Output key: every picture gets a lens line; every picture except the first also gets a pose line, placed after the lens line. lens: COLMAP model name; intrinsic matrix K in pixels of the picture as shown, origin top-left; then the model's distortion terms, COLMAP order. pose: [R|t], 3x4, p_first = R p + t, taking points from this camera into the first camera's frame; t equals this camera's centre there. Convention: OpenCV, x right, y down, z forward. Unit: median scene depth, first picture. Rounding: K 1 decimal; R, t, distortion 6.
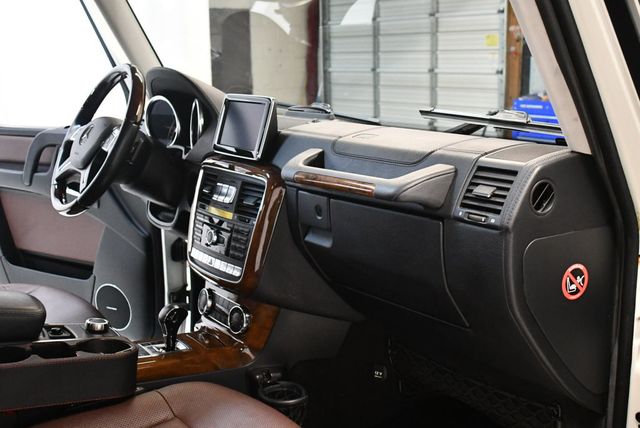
lens RADIAL K [[773.0, 0, 319.6], [0, 773.0, 214.3], [0, 0, 1]] dist [0.011145, 0.000000]
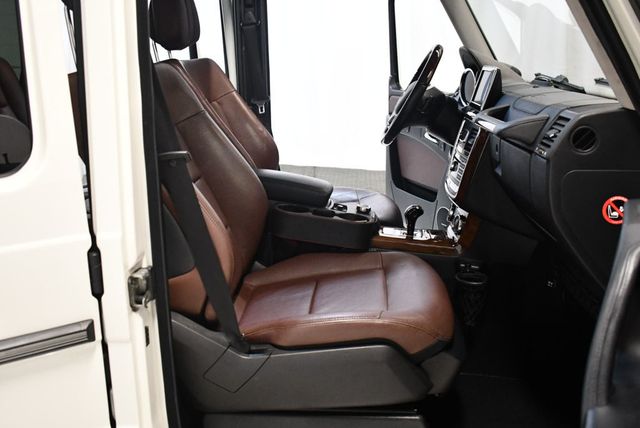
lens RADIAL K [[654.1, 0, 323.3], [0, 654.1, 213.4], [0, 0, 1]] dist [-0.011210, 0.000000]
pose [[0.790173, 0.156350, -0.592605, 0.584996], [-0.129084, 0.987680, 0.088464, 0.059231], [0.599136, 0.006594, 0.800620, -0.163370]]
